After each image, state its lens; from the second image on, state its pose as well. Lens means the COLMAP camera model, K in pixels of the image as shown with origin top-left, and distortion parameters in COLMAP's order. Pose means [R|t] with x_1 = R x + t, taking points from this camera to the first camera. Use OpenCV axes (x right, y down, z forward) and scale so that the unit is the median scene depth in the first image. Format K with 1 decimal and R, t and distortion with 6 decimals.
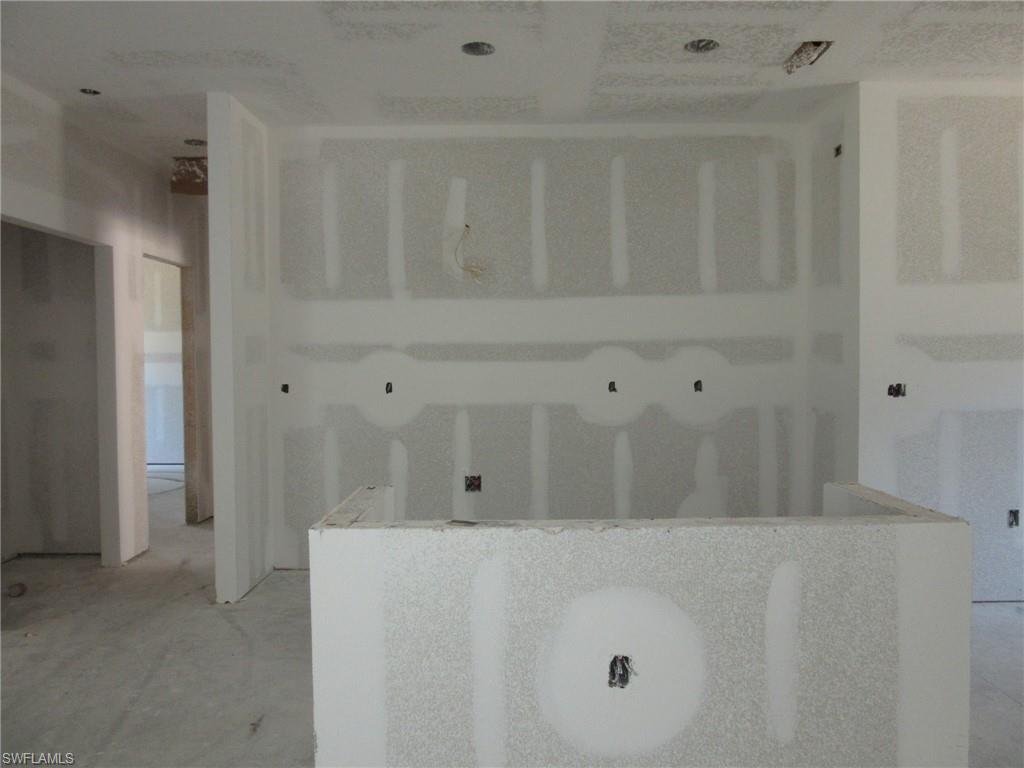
lens RADIAL K [[770.4, 0, 512.0], [0, 770.4, 384.0], [0, 0, 1]] dist [-0.051665, 0.042530]
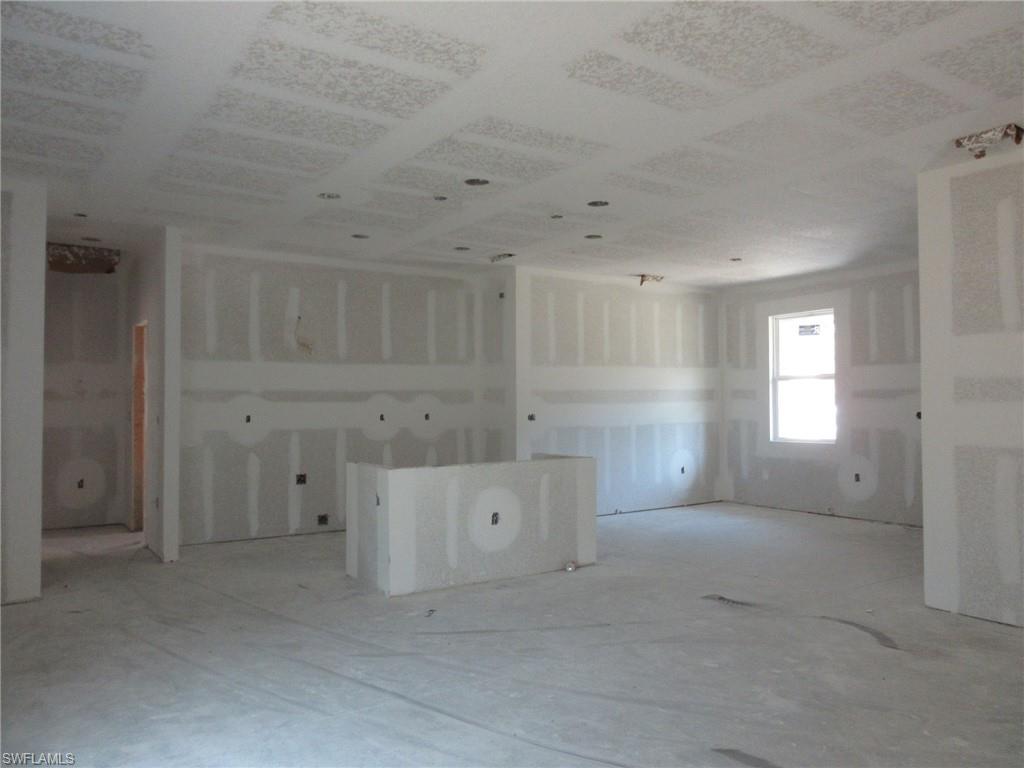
lens RADIAL K [[770.4, 0, 512.0], [0, 770.4, 384.0], [0, 0, 1]] dist [-0.051665, 0.042530]
pose [[0.825388, 0.018519, 0.564262, -0.592390], [0.012319, 0.998633, -0.050796, 0.019434], [-0.564431, 0.048878, 0.824032, -0.562788]]
